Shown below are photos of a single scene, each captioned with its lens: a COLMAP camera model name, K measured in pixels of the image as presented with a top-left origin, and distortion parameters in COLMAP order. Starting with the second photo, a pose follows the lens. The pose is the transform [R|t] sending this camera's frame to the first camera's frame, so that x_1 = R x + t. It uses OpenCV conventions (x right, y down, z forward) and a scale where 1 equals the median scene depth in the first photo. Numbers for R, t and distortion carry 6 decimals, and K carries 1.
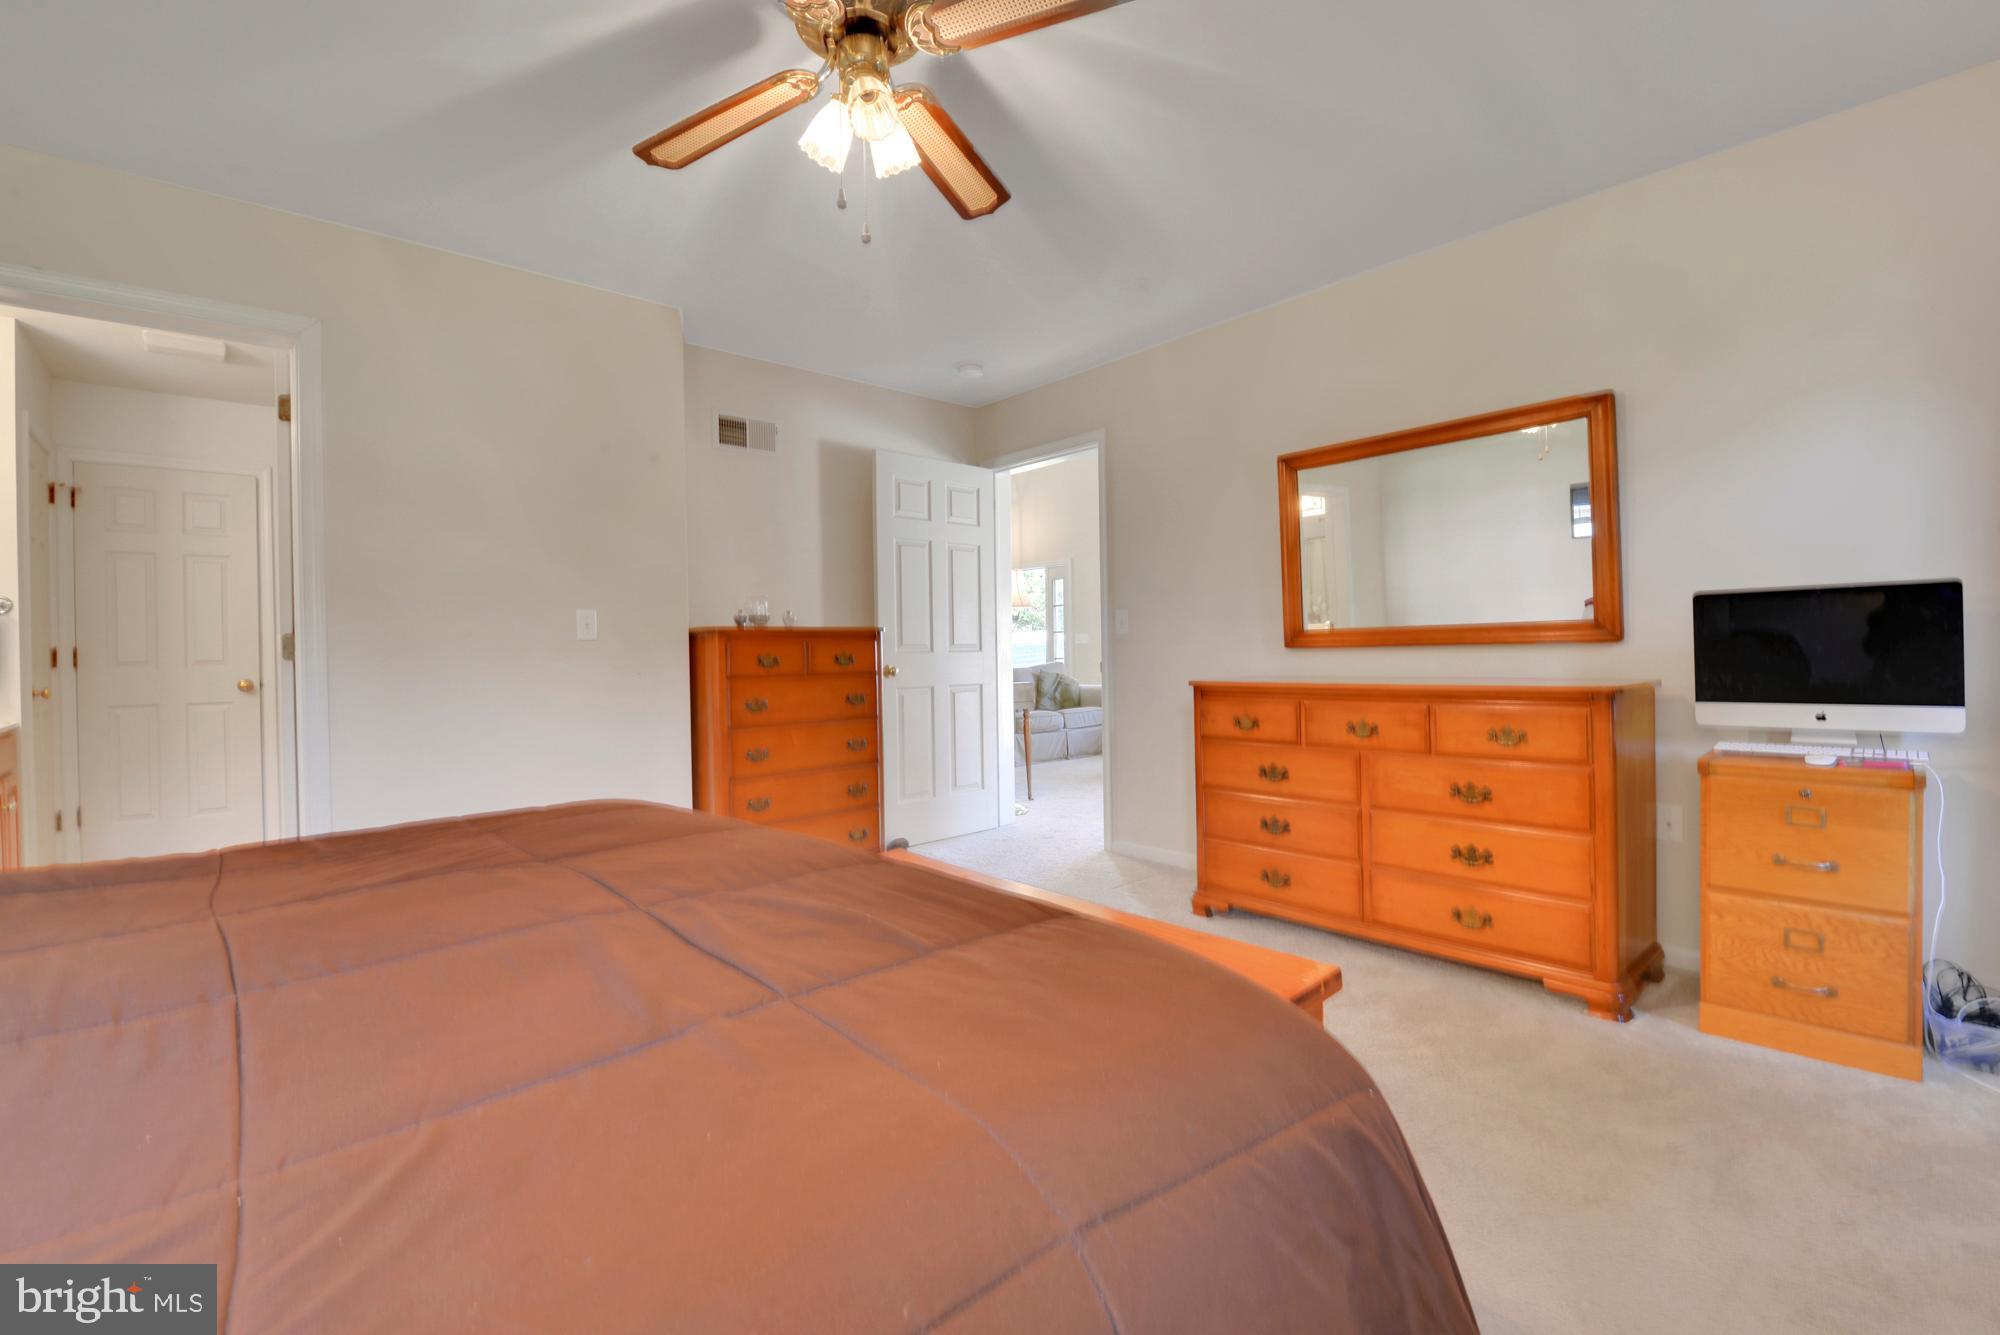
lens RADIAL K [[883.6, 0, 1000.0], [0, 883.6, 667.5], [0, 0, 1]] dist [0.001625, -0.010334]
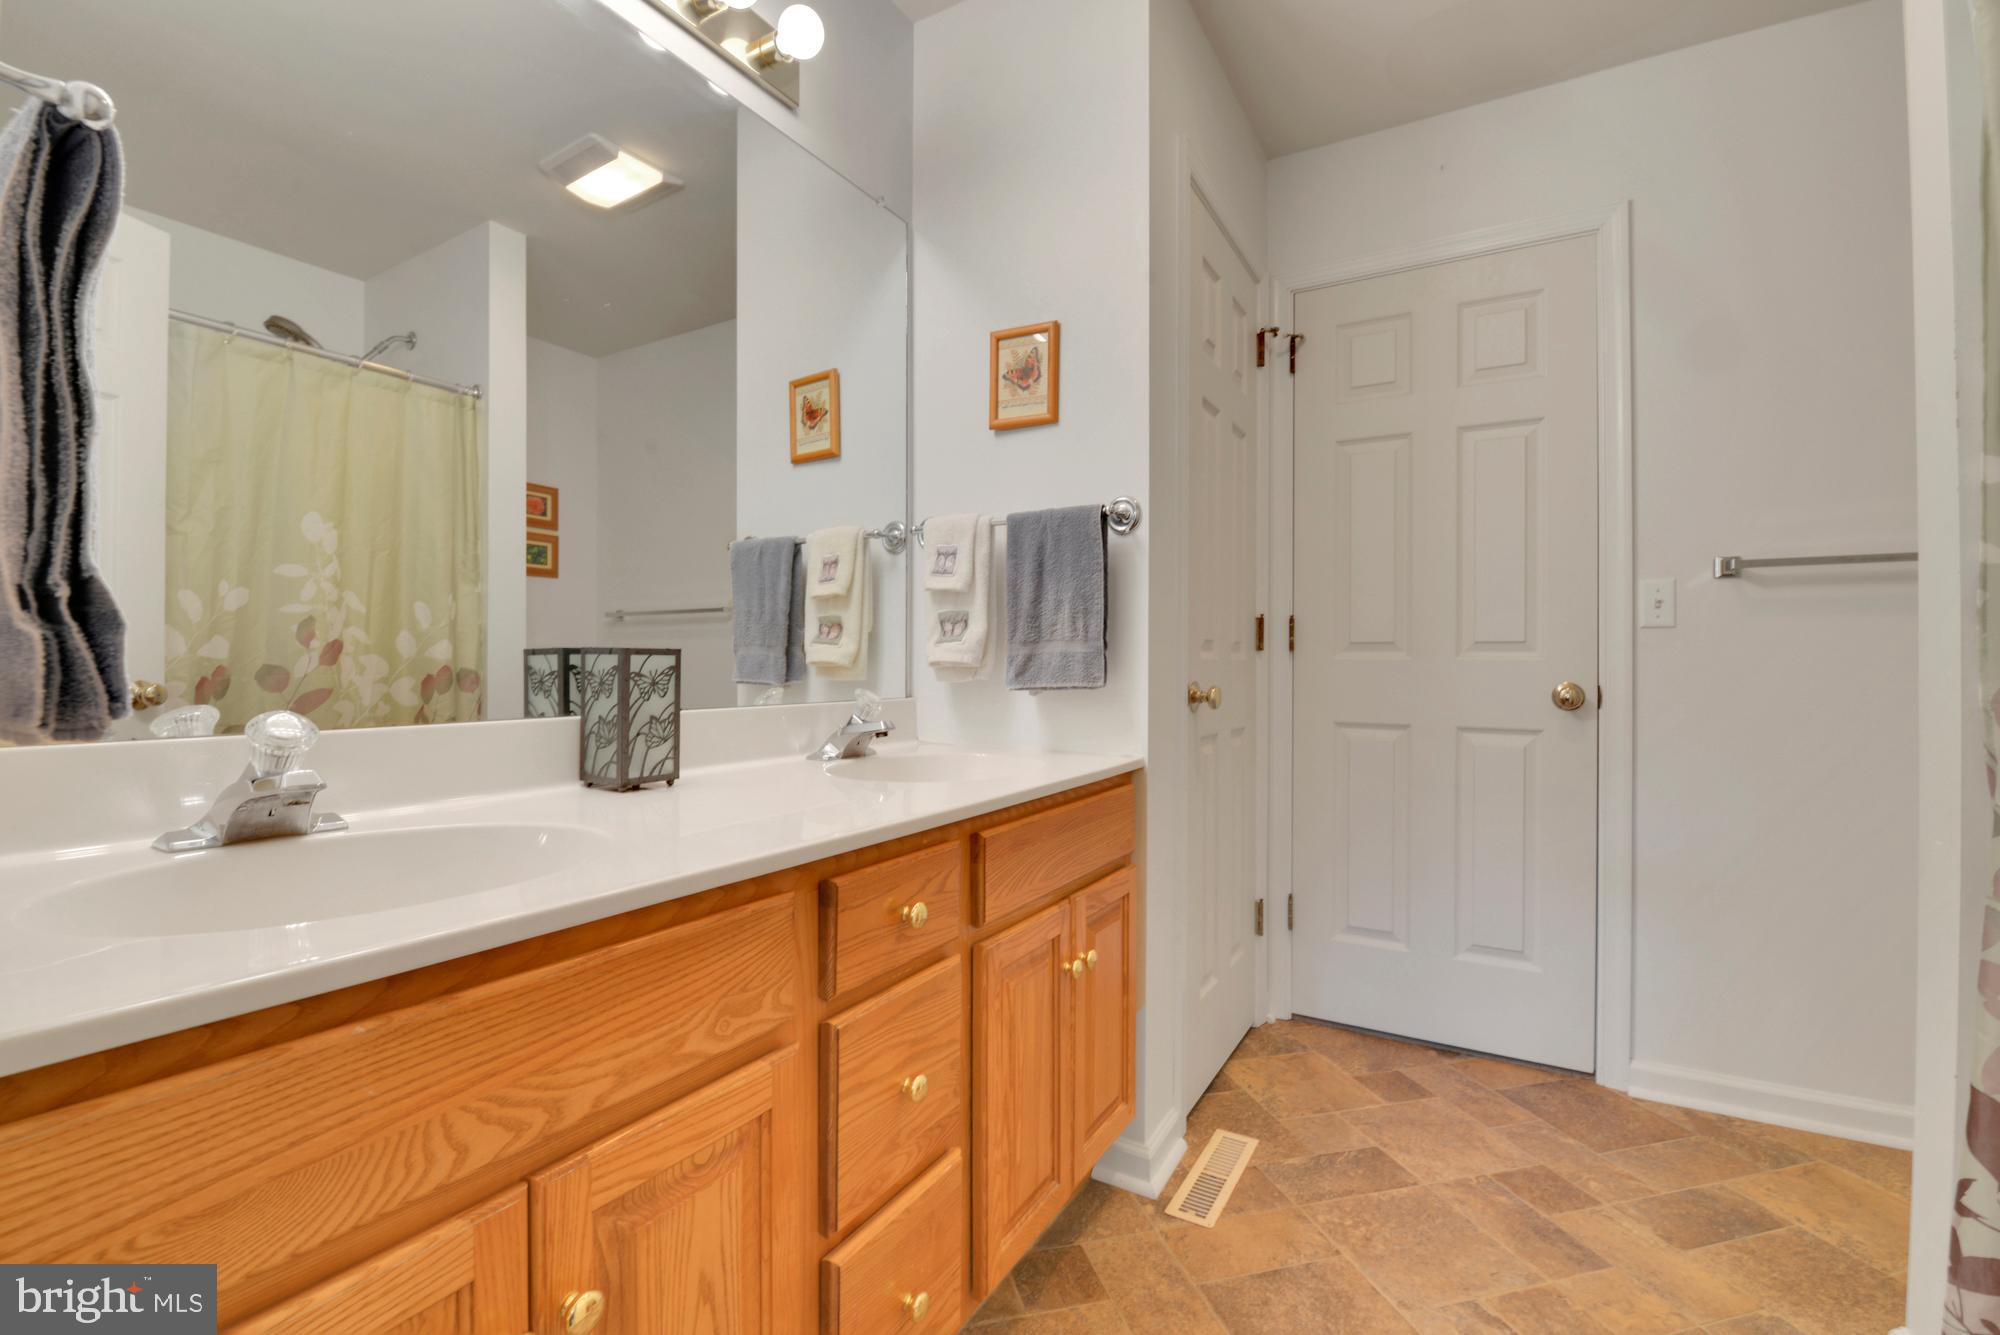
lens RADIAL K [[883.6, 0, 1000.0], [0, 883.6, 667.5], [0, 0, 1]] dist [0.001625, -0.010334]
pose [[0.289250, 0.020447, -0.957035, -0.566572], [-0.018547, 0.999704, 0.015753, 0.005319], [0.957074, 0.013193, 0.289544, 0.657698]]
